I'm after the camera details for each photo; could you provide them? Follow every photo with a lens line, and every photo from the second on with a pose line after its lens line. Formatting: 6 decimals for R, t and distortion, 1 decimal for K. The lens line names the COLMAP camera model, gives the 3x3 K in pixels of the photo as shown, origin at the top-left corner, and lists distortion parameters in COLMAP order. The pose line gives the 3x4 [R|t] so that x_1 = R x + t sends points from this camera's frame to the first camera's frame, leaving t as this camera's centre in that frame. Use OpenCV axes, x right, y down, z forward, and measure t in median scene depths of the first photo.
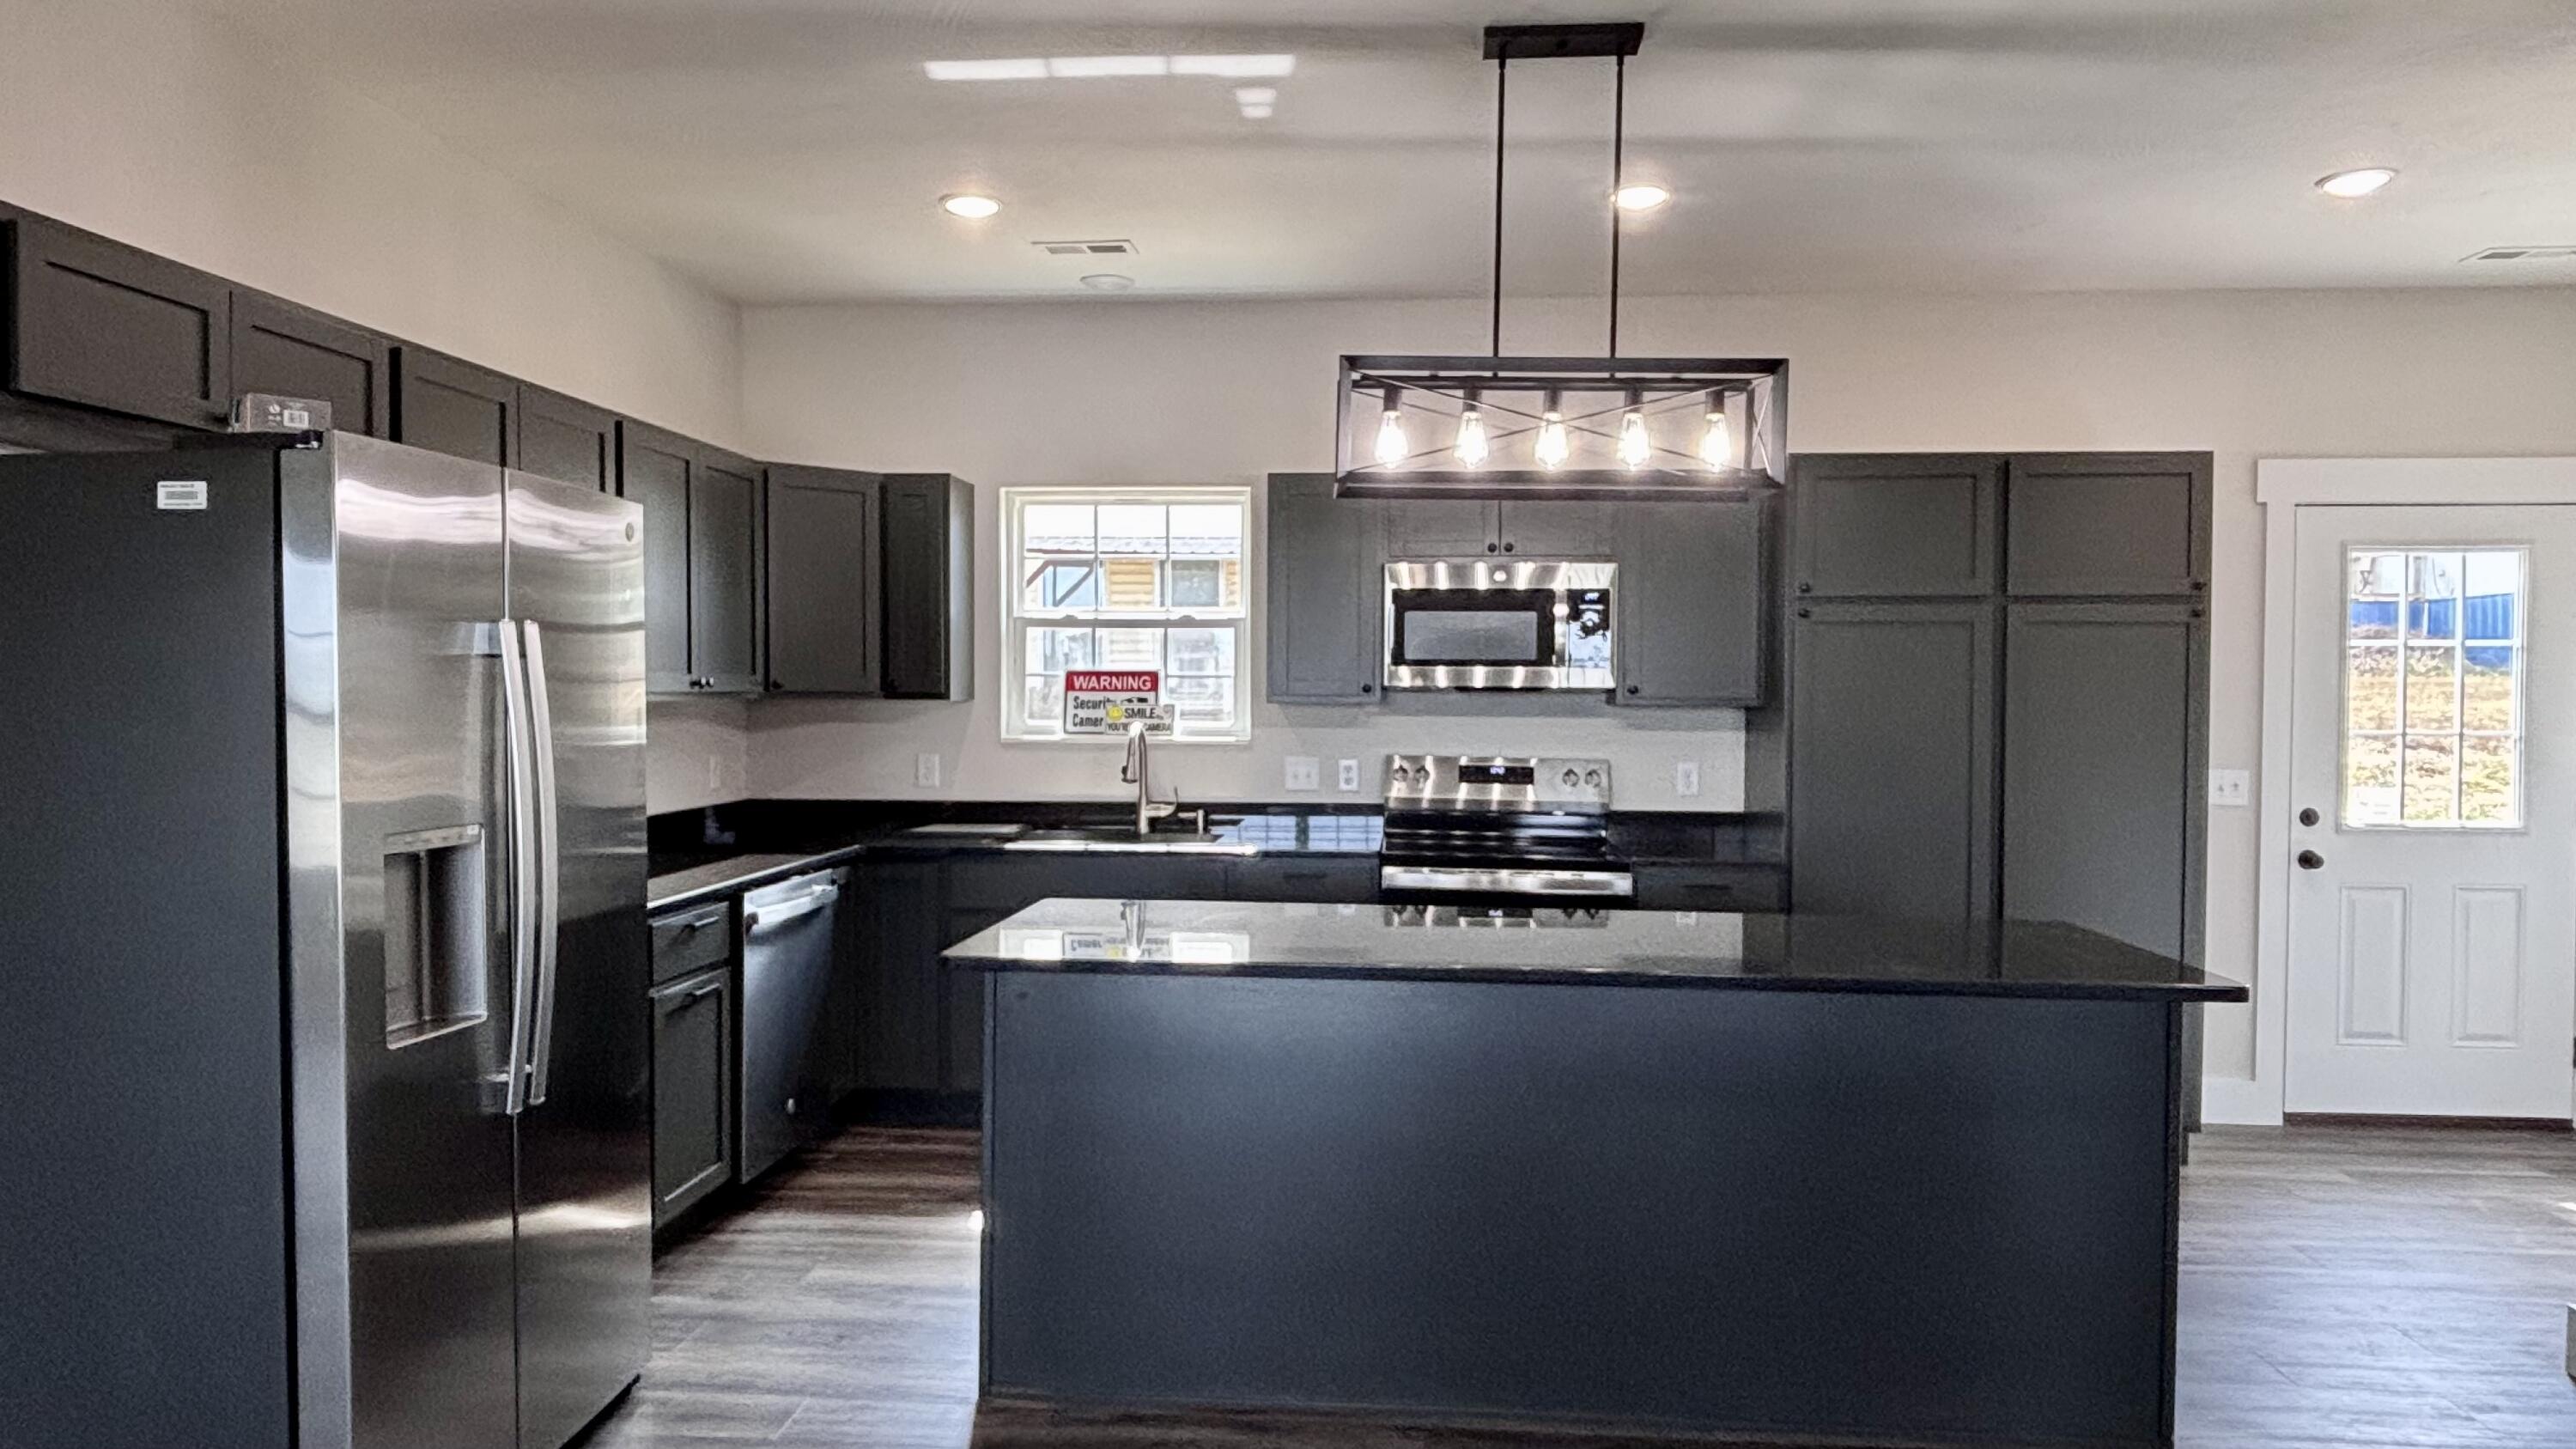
lens RADIAL K [[1607.2, 0, 1285.7], [0, 1607.2, 730.7], [0, 0, 1]] dist [0.025730, -0.024169]
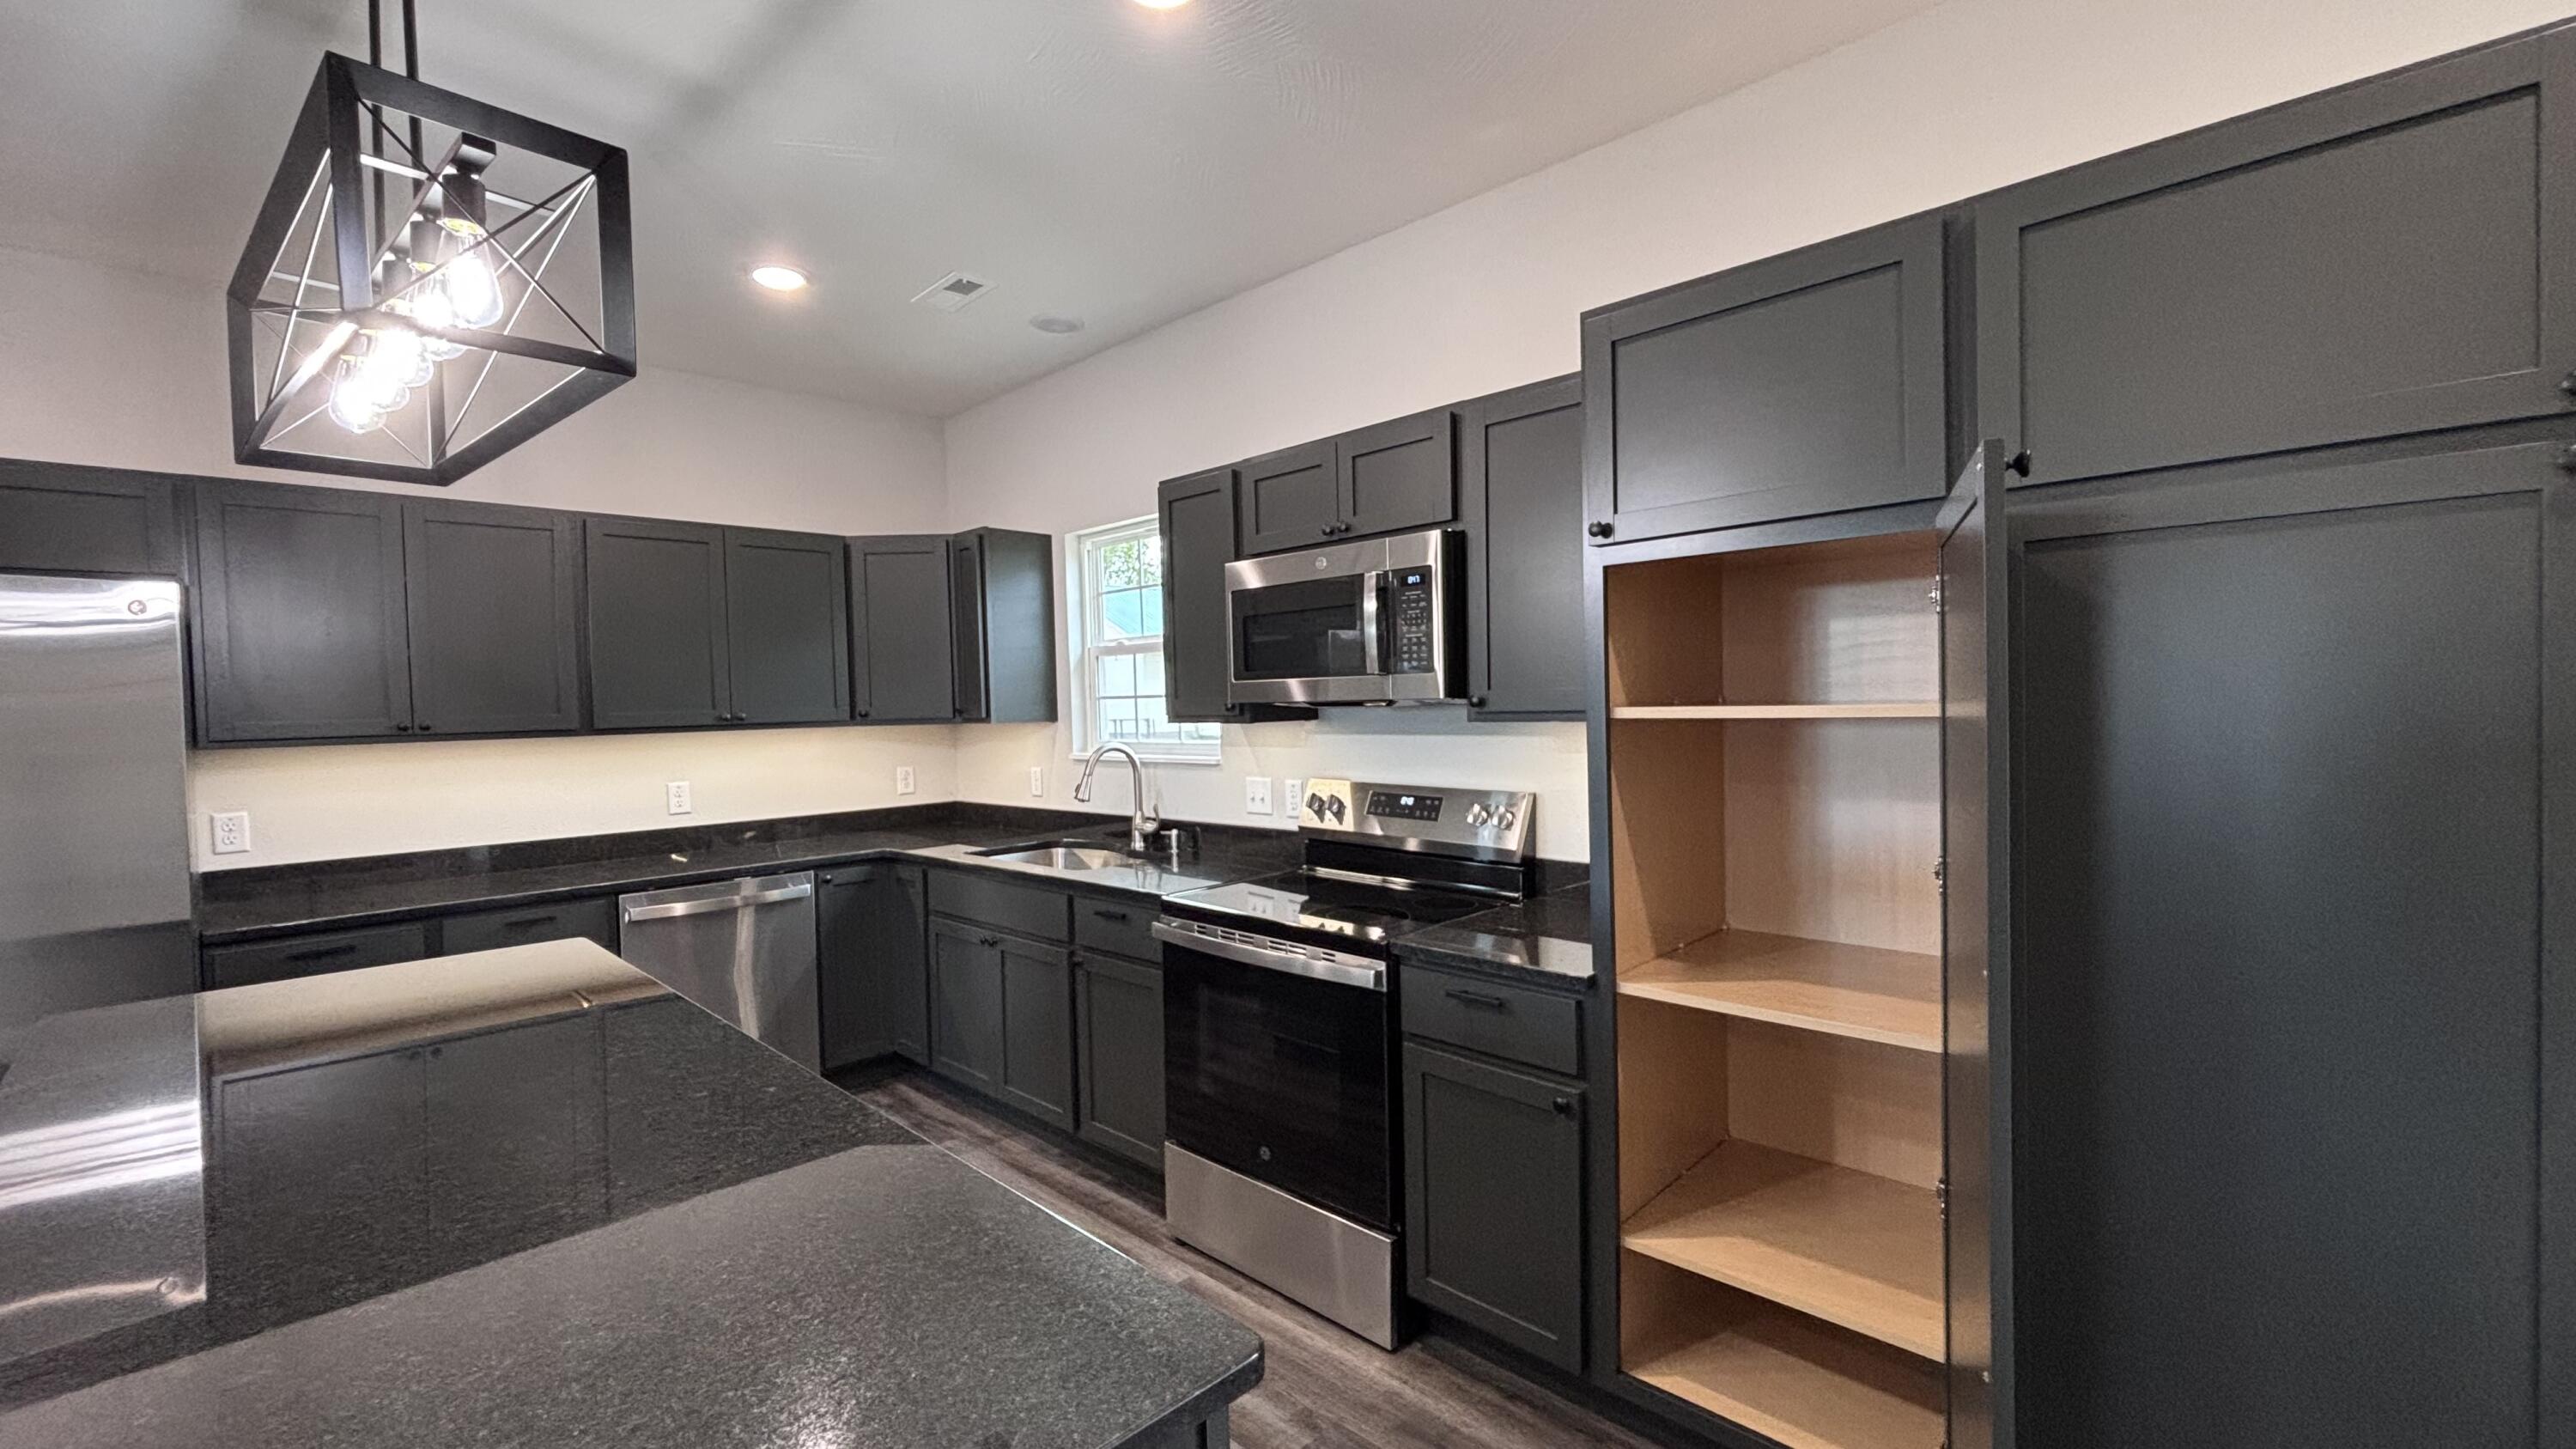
lens RADIAL K [[1054.9, 0, 1279.4], [0, 1054.9, 724.6], [0, 0, 1]] dist [0.002337, 0.000993]
pose [[0.769199, -0.010940, -0.638916, 0.451061], [0.012156, 0.999923, -0.002487, -0.014576], [0.638894, -0.005854, 0.769272, 0.574429]]
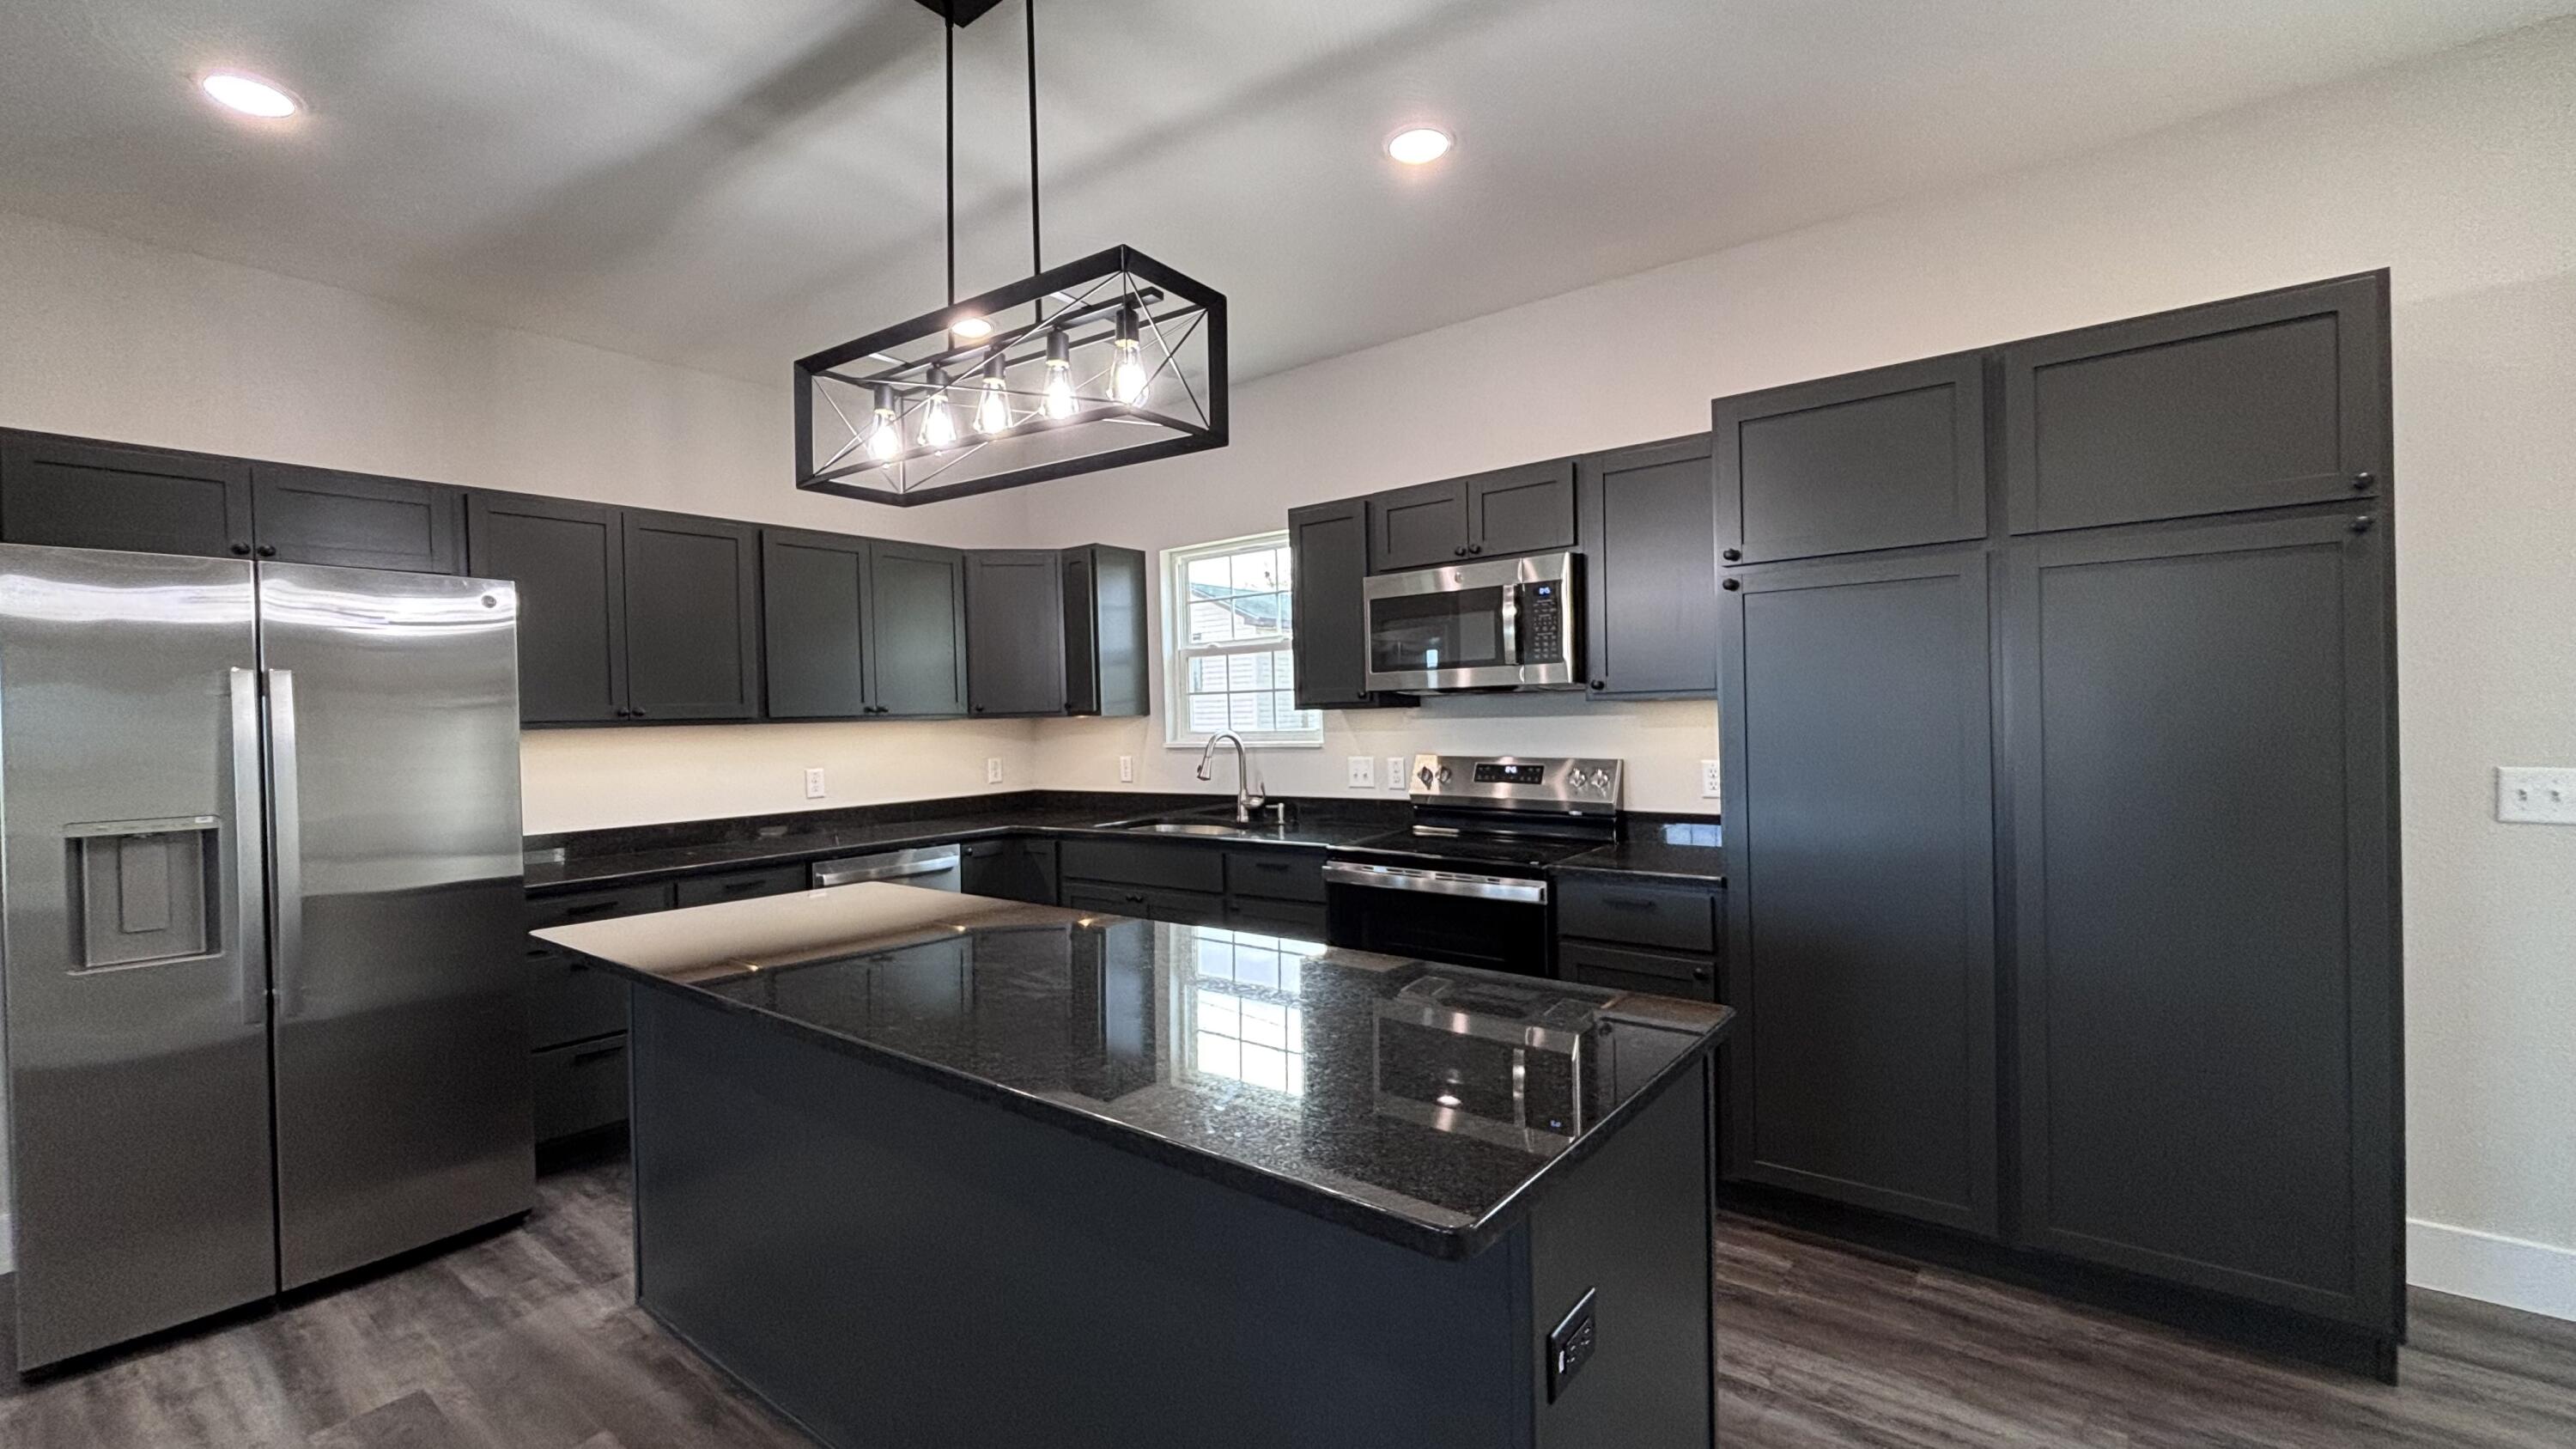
lens RADIAL K [[1054.9, 0, 1278.4], [0, 1054.9, 724.5], [0, 0, 1]] dist [0.002337, 0.000993]
pose [[0.836424, -0.024142, -0.547551, 0.397673], [0.016569, 0.999687, -0.018766, 0.006668], [0.547833, 0.006624, 0.836562, 0.377584]]
